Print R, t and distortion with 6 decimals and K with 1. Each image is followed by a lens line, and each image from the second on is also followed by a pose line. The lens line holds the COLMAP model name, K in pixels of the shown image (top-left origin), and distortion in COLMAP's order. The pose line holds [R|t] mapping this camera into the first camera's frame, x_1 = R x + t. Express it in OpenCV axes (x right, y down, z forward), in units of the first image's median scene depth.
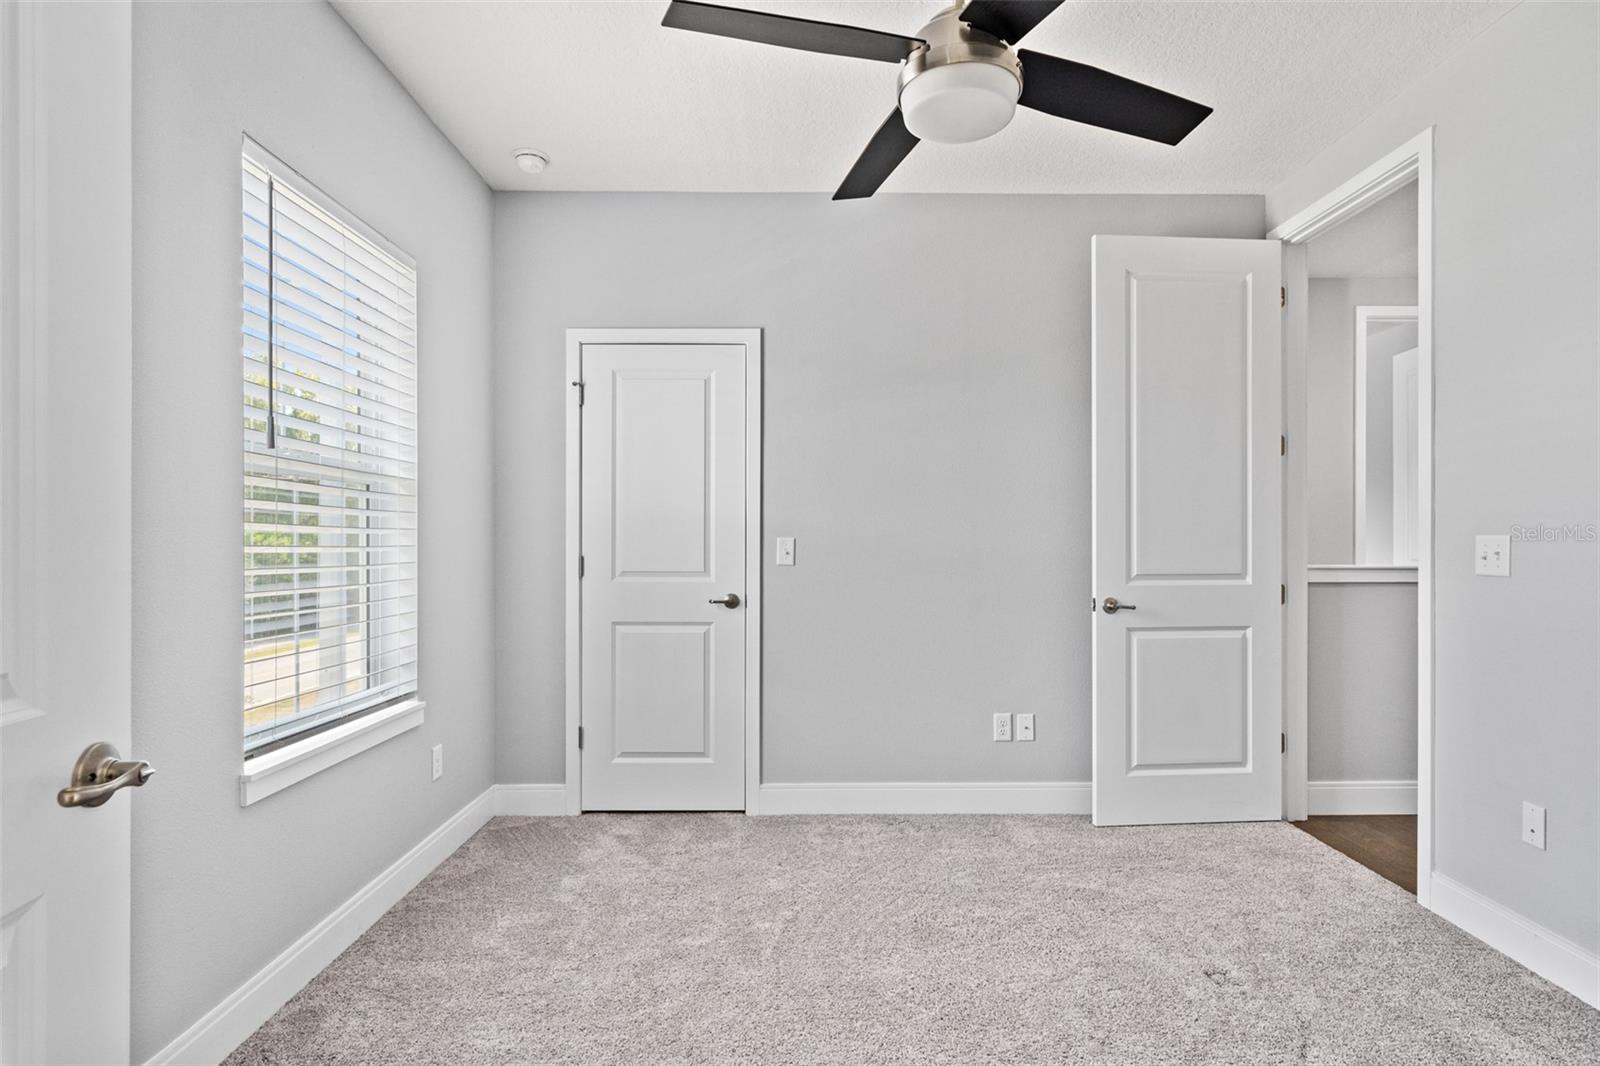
lens RADIAL K [[852.3, 0, 800.0], [0, 852.3, 533.0], [0, 0, 1]] dist [-0.000377, -0.000088]
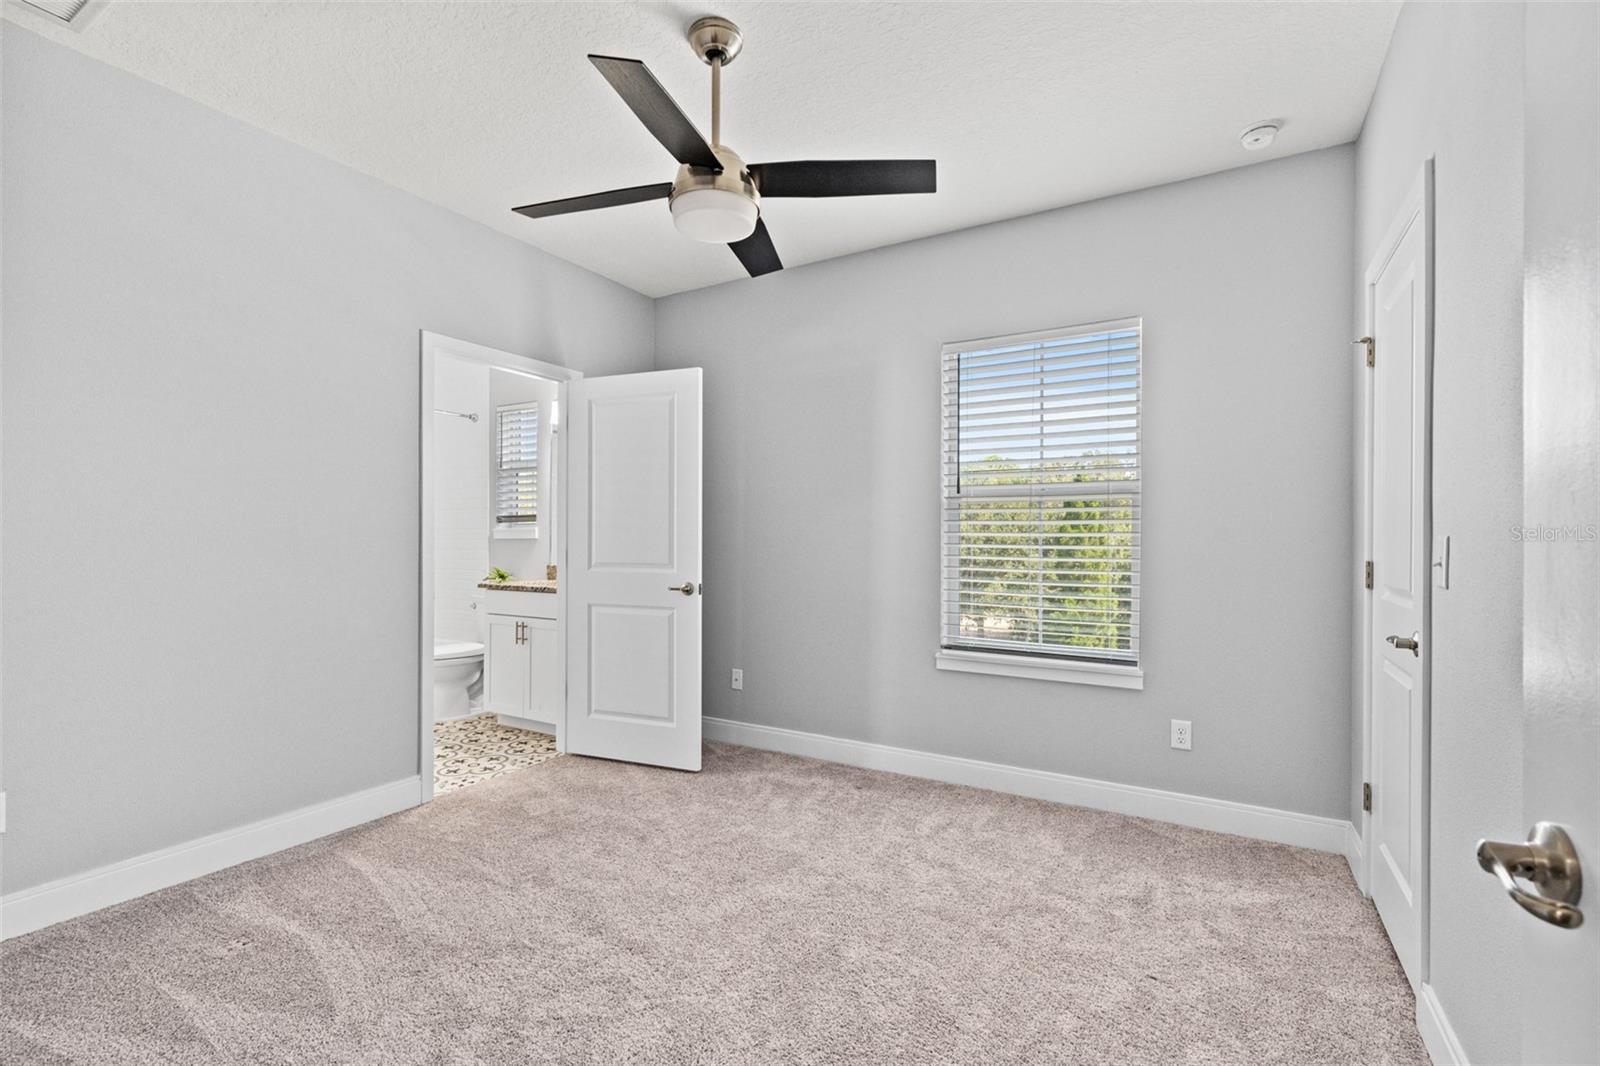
lens RADIAL K [[719.4, 0, 796.7], [0, 719.4, 540.1], [0, 0, 1]] dist [0.000124, 0.000036]
pose [[-0.507033, -0.005559, -0.861909, 0.800918], [0.003345, 0.999959, -0.008418, 0.016263], [0.861920, -0.007151, -0.506993, 1.236790]]
